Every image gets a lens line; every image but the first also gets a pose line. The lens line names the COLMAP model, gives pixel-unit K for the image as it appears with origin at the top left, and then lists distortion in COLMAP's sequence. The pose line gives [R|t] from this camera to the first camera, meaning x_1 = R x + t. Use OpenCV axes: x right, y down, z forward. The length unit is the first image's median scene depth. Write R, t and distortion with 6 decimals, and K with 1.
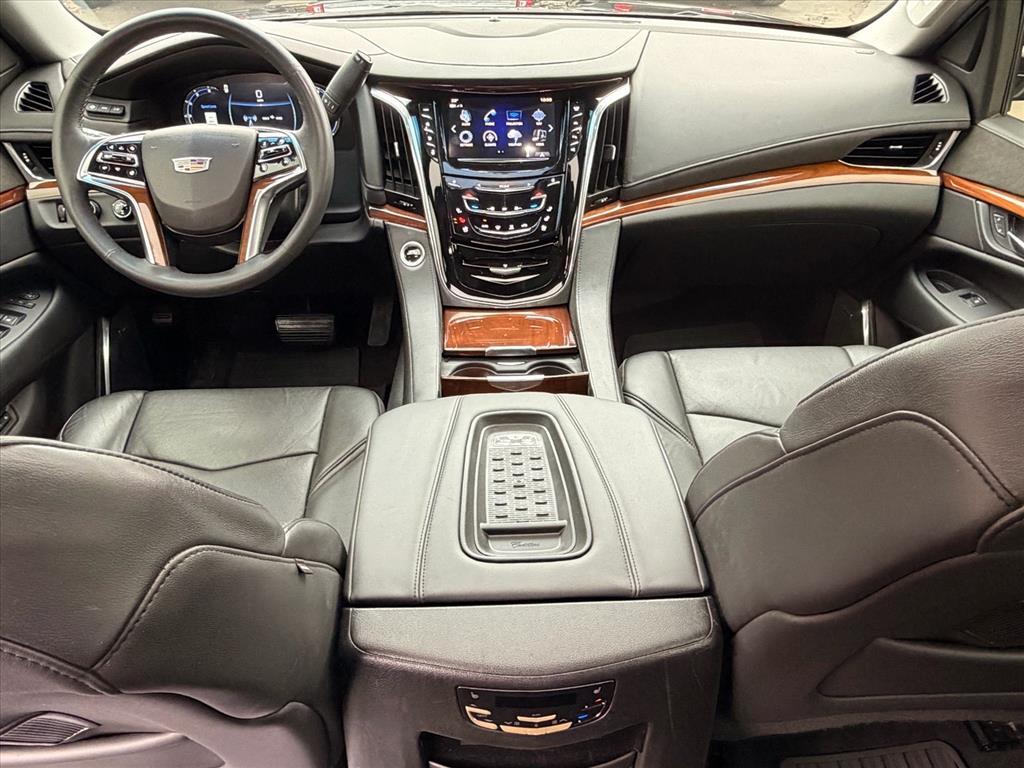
lens RADIAL K [[711.9, 0, 512.6], [0, 711.9, 381.0], [0, 0, 1]] dist [-0.009192, 0.002057]
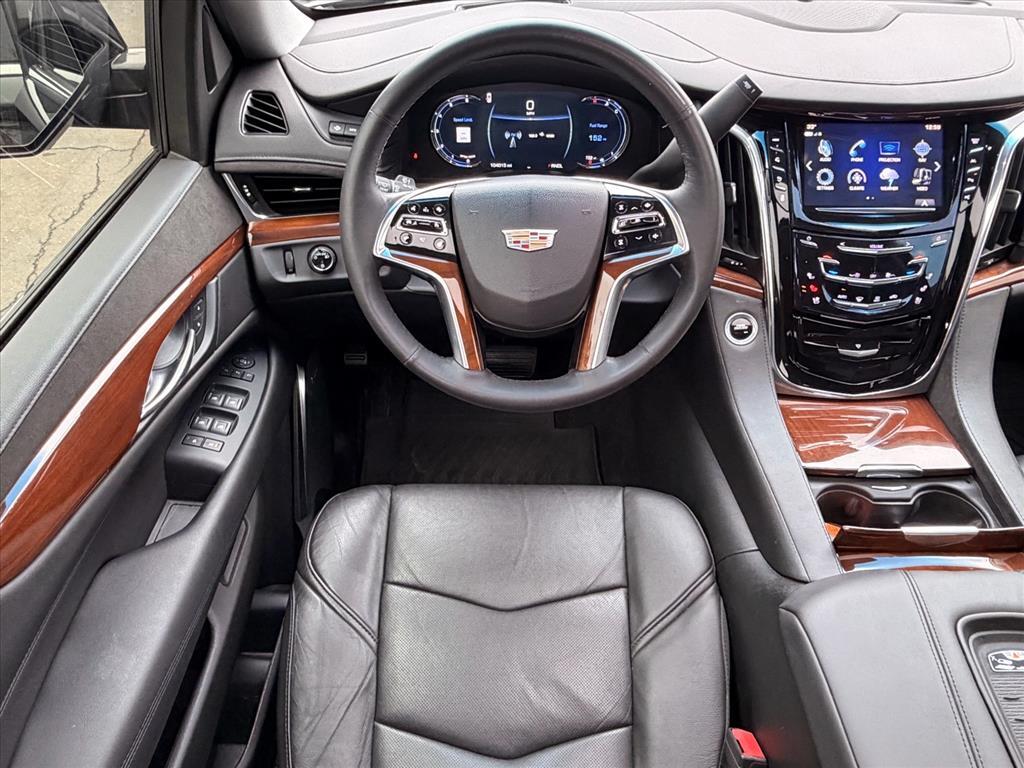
lens RADIAL K [[711.9, 0, 511.7], [0, 711.9, 386.9], [0, 0, 1]] dist [-0.009192, 0.002057]
pose [[0.998907, 0.029984, -0.035846, -0.363827], [-0.026483, 0.995179, 0.094431, -0.183571], [0.038505, -0.093378, 0.994886, 0.215706]]
